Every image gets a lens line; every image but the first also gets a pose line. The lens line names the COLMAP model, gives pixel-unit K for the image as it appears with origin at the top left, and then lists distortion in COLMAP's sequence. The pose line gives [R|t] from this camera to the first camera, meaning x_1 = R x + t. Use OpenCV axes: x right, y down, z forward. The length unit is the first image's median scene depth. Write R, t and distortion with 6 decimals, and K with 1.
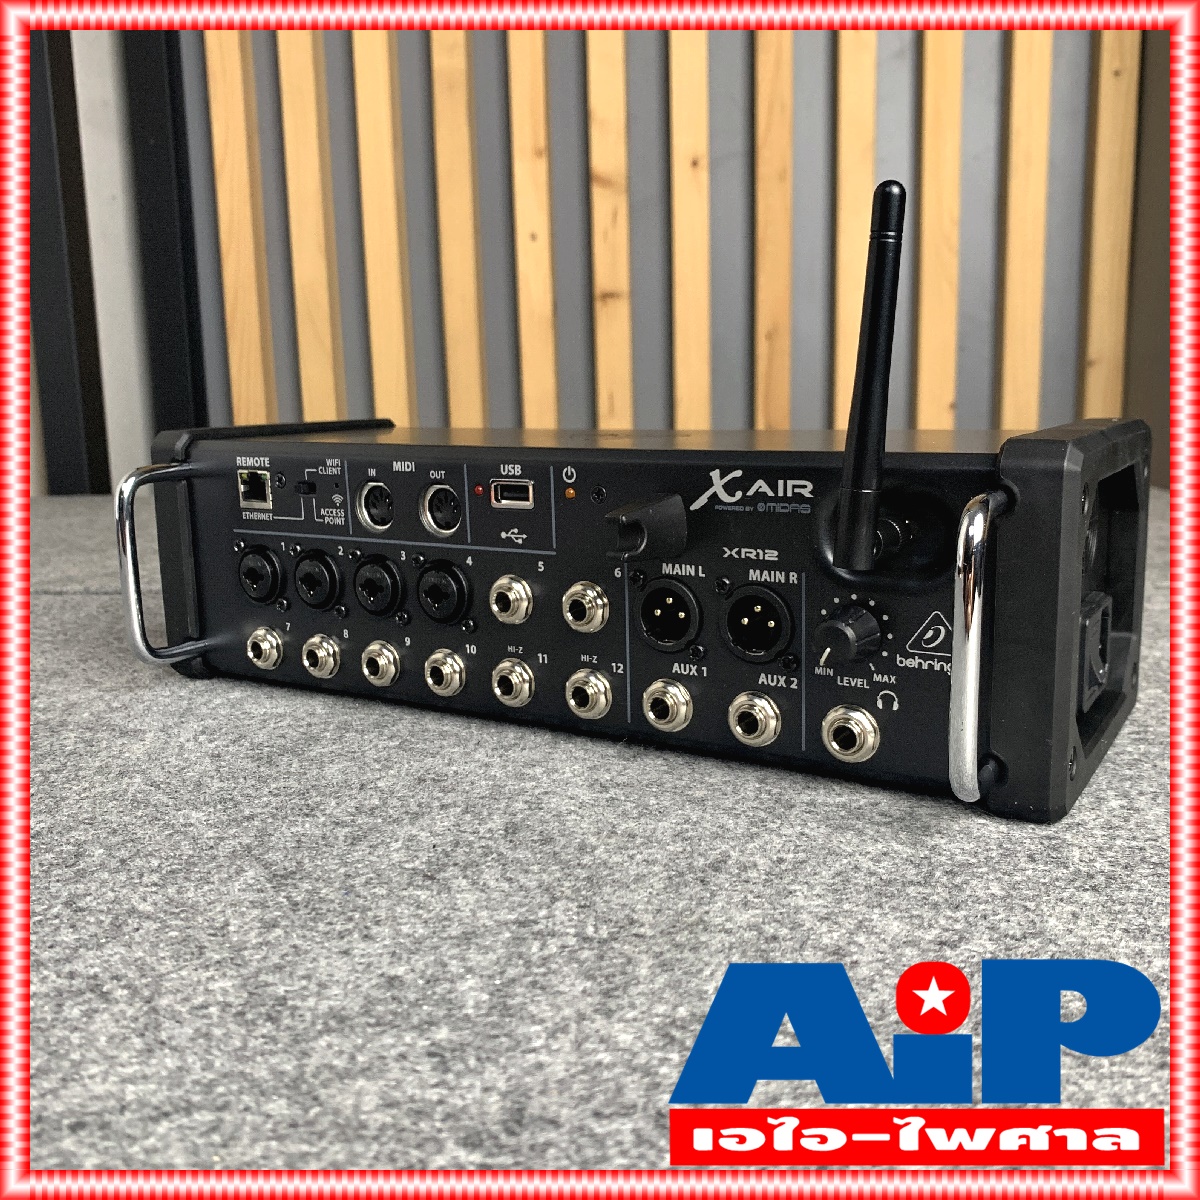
lens RADIAL K [[1175.0, 0, 603.5], [0, 1175.0, 593.1], [0, 0, 1]] dist [0.201219, -0.657774]
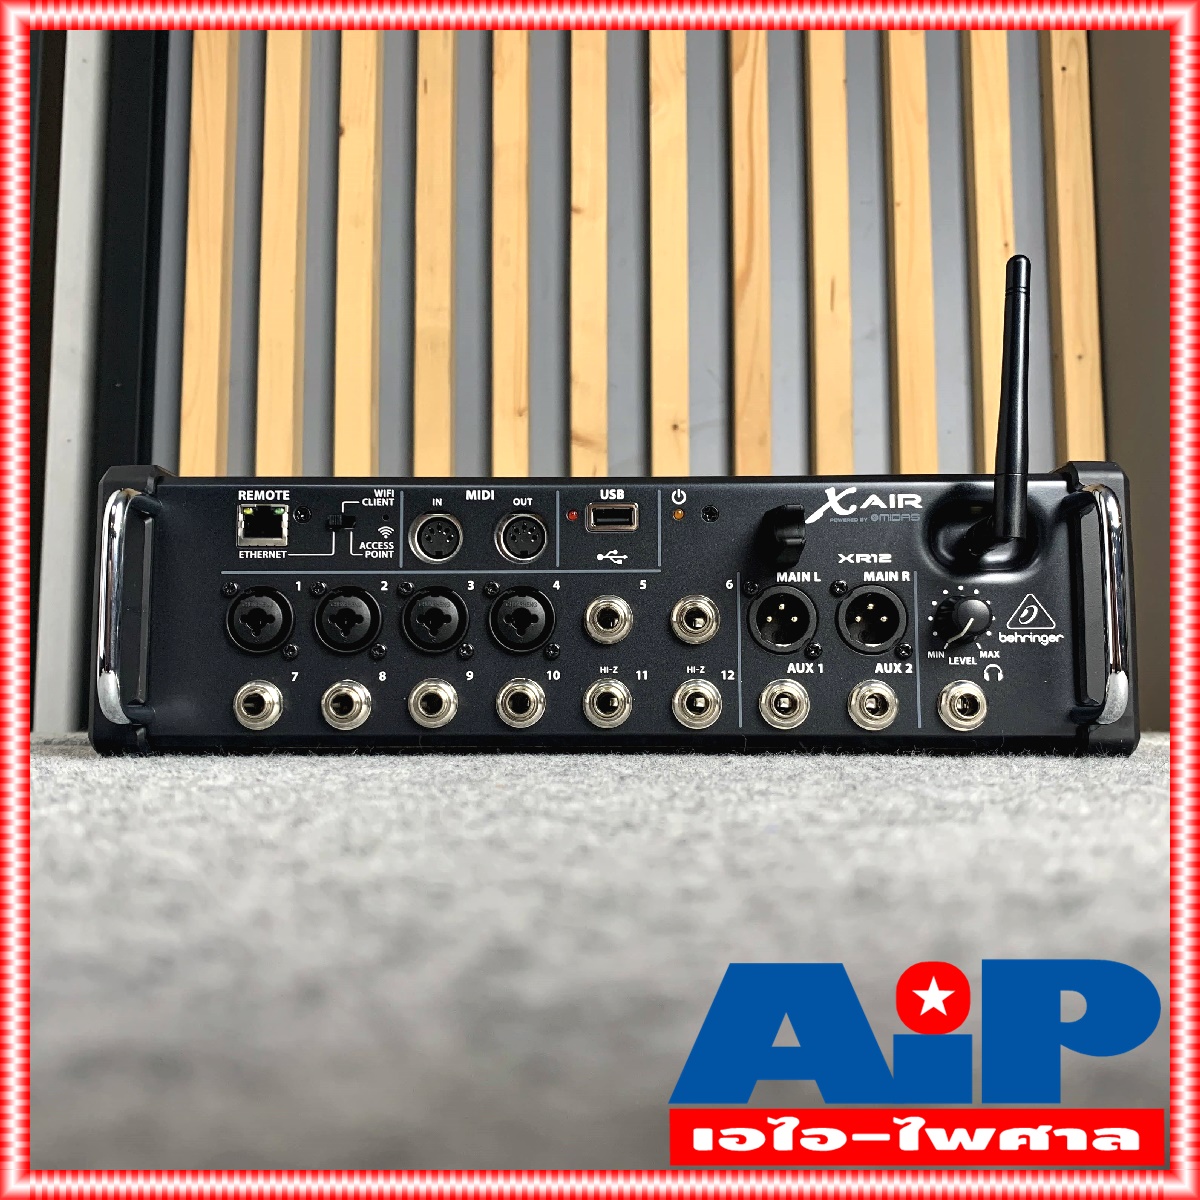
lens RADIAL K [[1188.1, 0, 586.8], [0, 1188.1, 609.0], [0, 0, 1]] dist [0.215284, -0.804575]
pose [[0.860580, 0.068576, 0.504677, -0.664059], [0.072996, 0.964057, -0.255470, 0.279828], [-0.504057, 0.256692, 0.824643, 0.165751]]
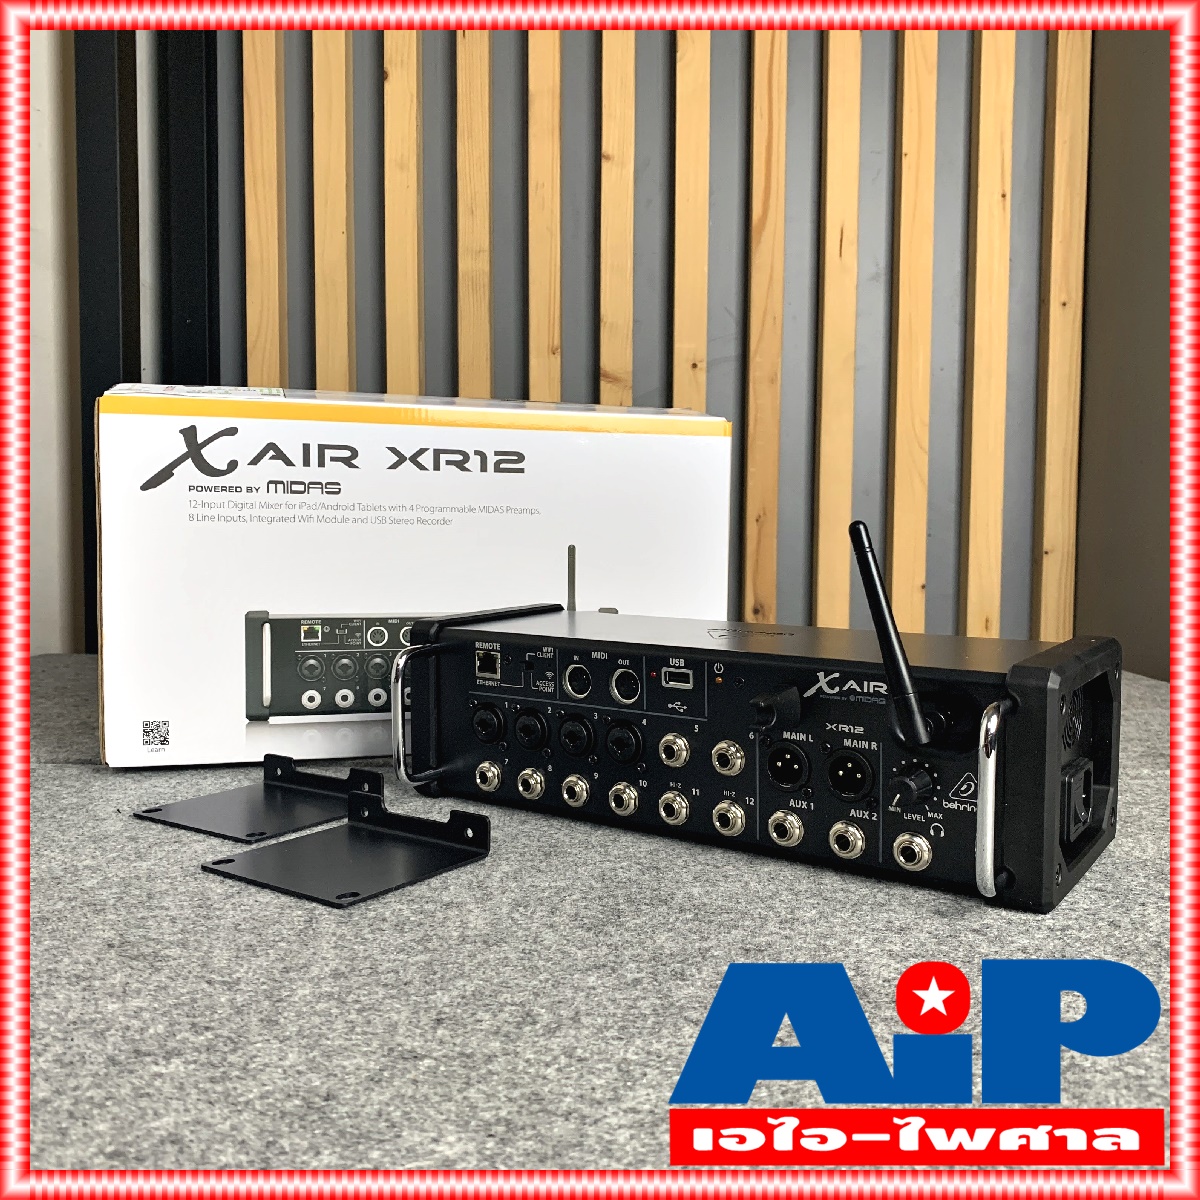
lens RADIAL K [[1153.7, 0, 598.5], [0, 1153.7, 592.4], [0, 0, 1]] dist [0.211466, -0.721450]
pose [[0.998747, 0.022751, -0.044579, -0.121139], [-0.027181, 0.994471, -0.101429, -0.043822], [0.042025, 0.102513, 0.993844, -0.488935]]
